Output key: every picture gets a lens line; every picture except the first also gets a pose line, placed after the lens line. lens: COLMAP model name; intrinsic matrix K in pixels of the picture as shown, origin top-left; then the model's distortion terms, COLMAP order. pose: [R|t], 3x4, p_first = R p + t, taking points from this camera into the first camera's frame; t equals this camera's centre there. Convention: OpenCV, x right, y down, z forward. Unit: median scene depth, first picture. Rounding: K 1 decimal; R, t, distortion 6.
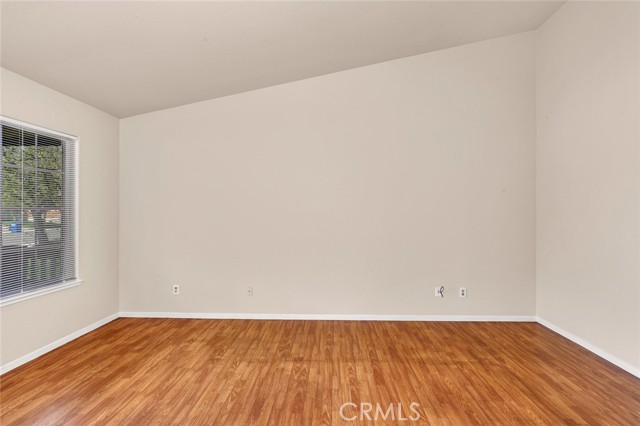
lens RADIAL K [[293.1, 0, 327.5], [0, 293.1, 209.7], [0, 0, 1]] dist [-0.003489, 0.002060]
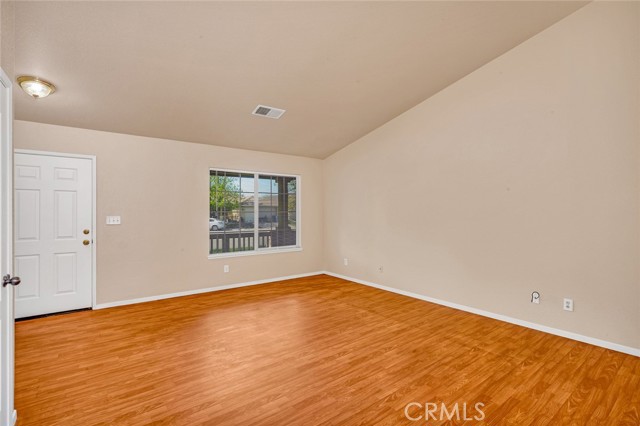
lens RADIAL K [[293.1, 0, 323.4], [0, 293.1, 213.2], [0, 0, 1]] dist [-0.003489, 0.002060]
pose [[0.621575, -0.007300, -0.783321, 0.949116], [0.012955, 0.999916, 0.000962, 0.003682], [0.783247, -0.010746, 0.621617, -0.131976]]
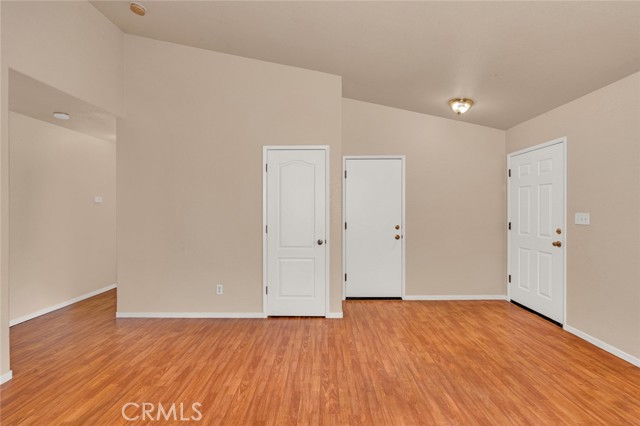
lens RADIAL K [[293.1, 0, 325.9], [0, 293.1, 213.1], [0, 0, 1]] dist [-0.003489, 0.002060]
pose [[-0.999787, 0.000165, -0.020652, 0.002688], [0.000196, 0.999999, -0.001502, 0.009931], [0.020652, -0.001505, -0.999786, 1.107001]]
